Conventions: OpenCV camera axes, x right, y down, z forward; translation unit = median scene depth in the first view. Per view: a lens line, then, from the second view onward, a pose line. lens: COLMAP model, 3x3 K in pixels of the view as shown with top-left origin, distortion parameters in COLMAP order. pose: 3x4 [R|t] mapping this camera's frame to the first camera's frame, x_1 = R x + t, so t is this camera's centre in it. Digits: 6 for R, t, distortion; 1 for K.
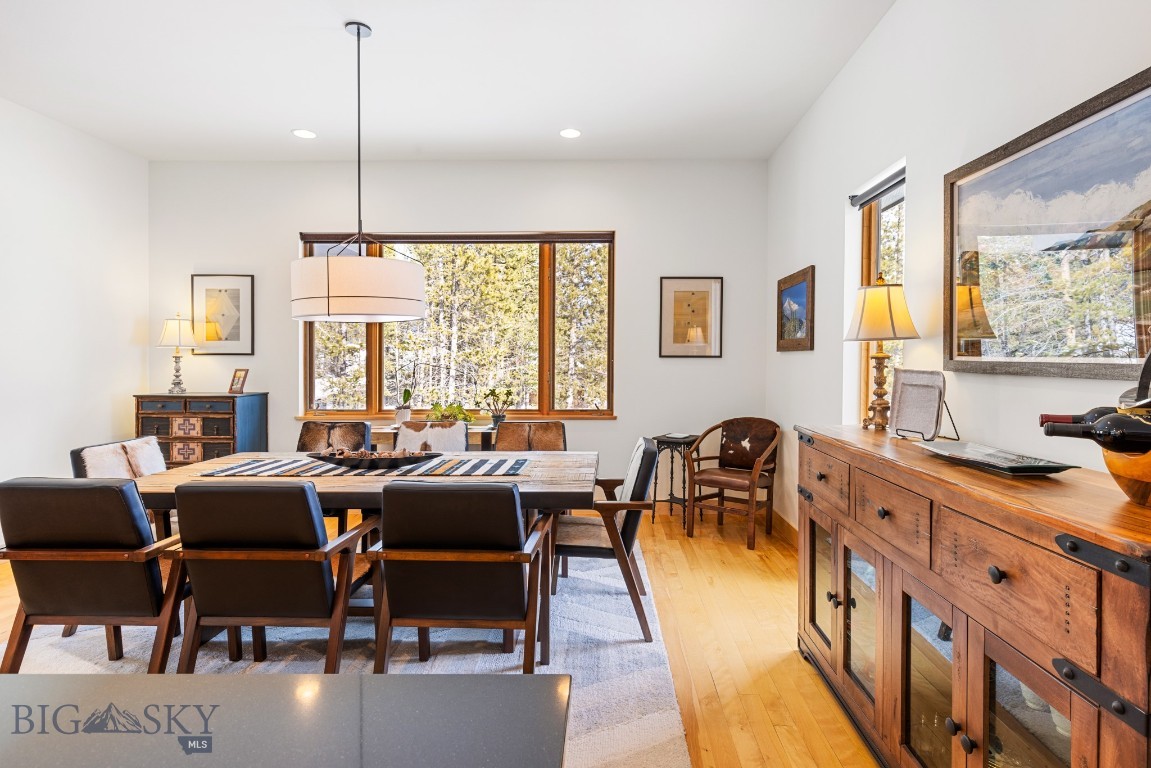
lens RADIAL K [[587.0, 0, 593.4], [0, 587.0, 371.4], [0, 0, 1]] dist [0.005958, 0.000846]
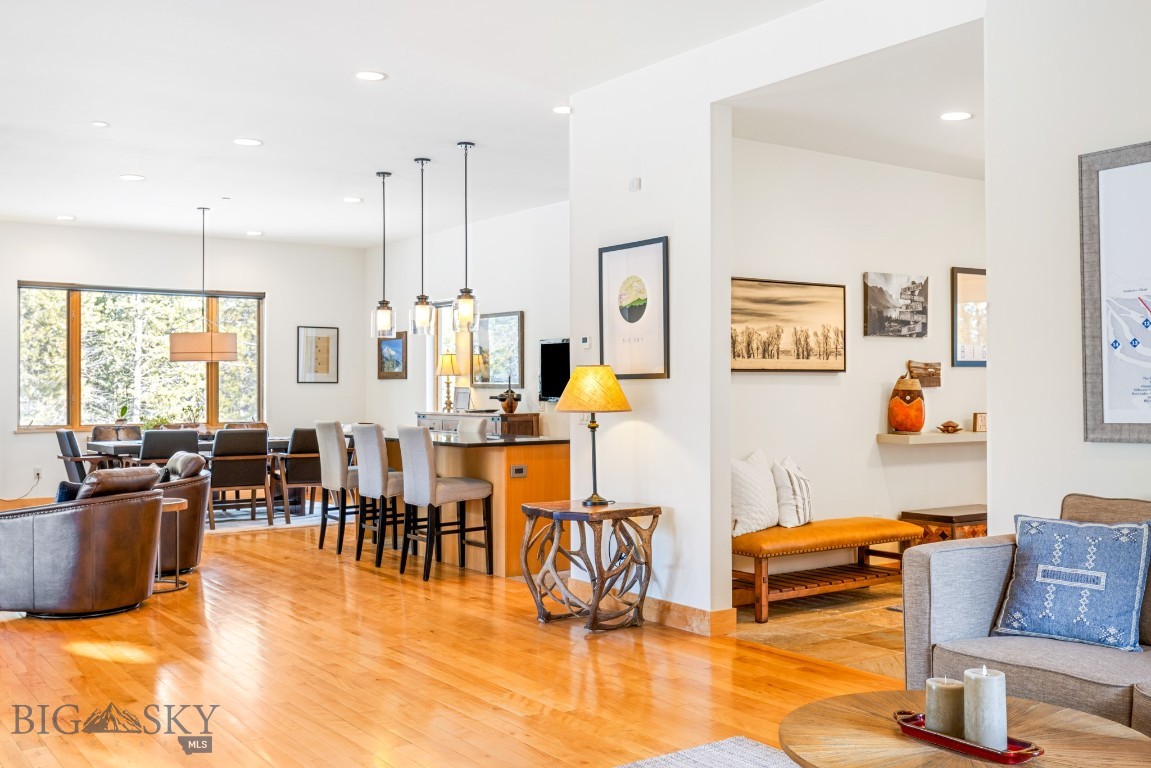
lens RADIAL K [[1136.8, 0, 554.4], [0, 1136.8, 385.4], [0, 0, 1]] dist [-0.002780, 0.000000]
pose [[0.817568, 0.000522, 0.575832, -1.037948], [0.013504, 0.999707, -0.020079, 0.049216], [-0.575674, 0.024193, 0.817321, -1.729035]]
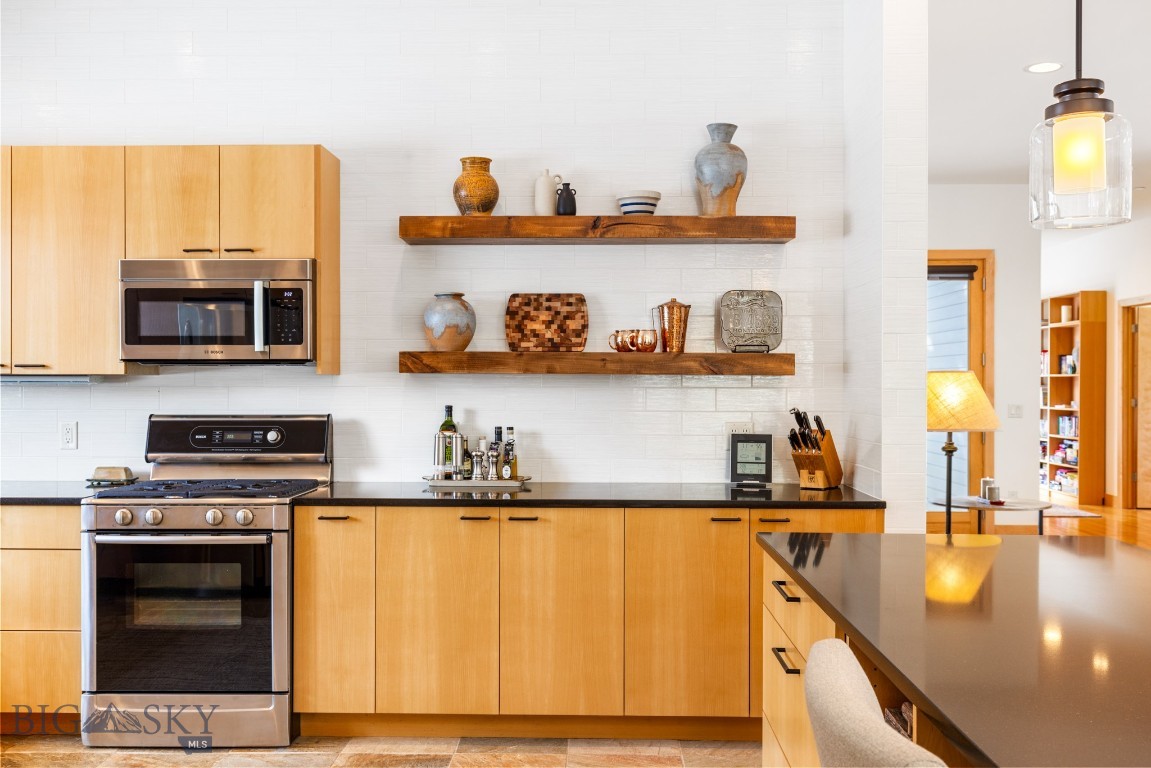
lens RADIAL K [[1033.9, 0, 565.3], [0, 1033.9, 383.4], [0, 0, 1]] dist [0.003977, 0.004479]
pose [[-0.999806, -0.002946, 0.019496, 0.095029], [-0.002589, 0.999829, 0.018308, -0.003178], [-0.019546, 0.018254, -0.999642, 0.261501]]
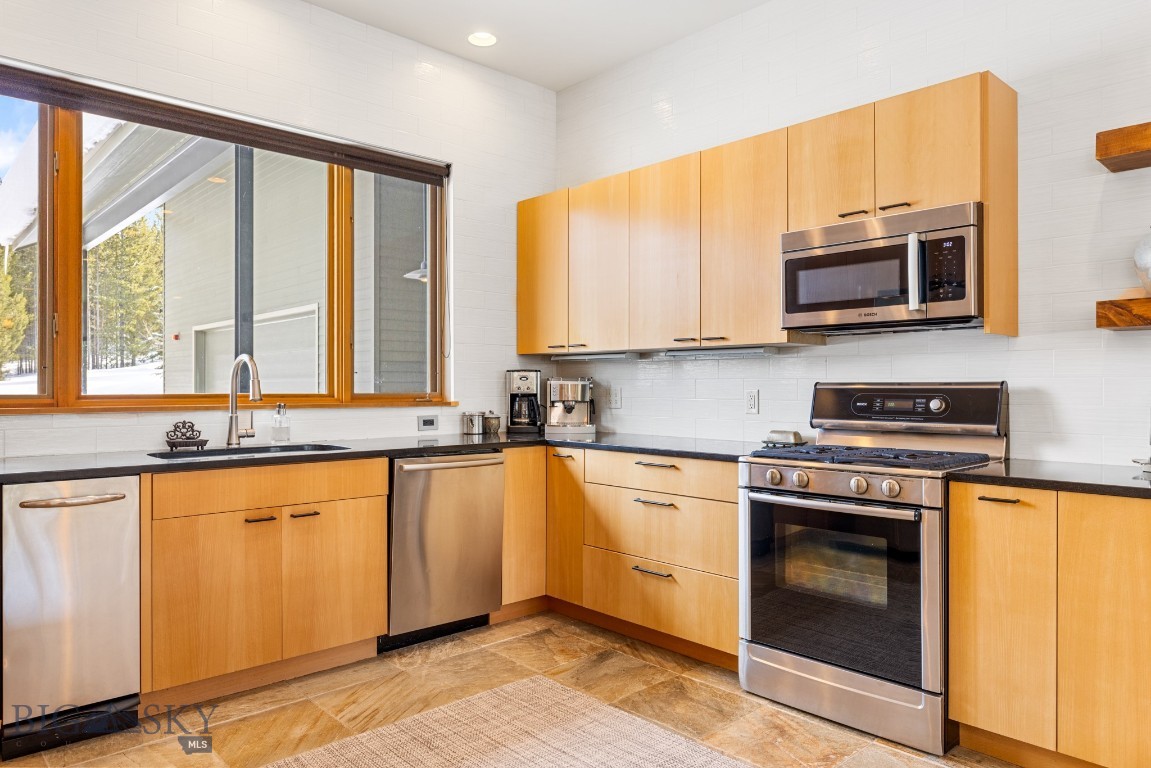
lens RADIAL K [[750.3, 0, 582.6], [0, 750.3, 382.6], [0, 0, 1]] dist [-0.002475, -0.002989]
pose [[-0.692669, -0.000180, 0.721256, 0.128075], [0.011939, 0.999860, 0.011715, 0.032470], [-0.721157, 0.016725, -0.692569, -0.012601]]
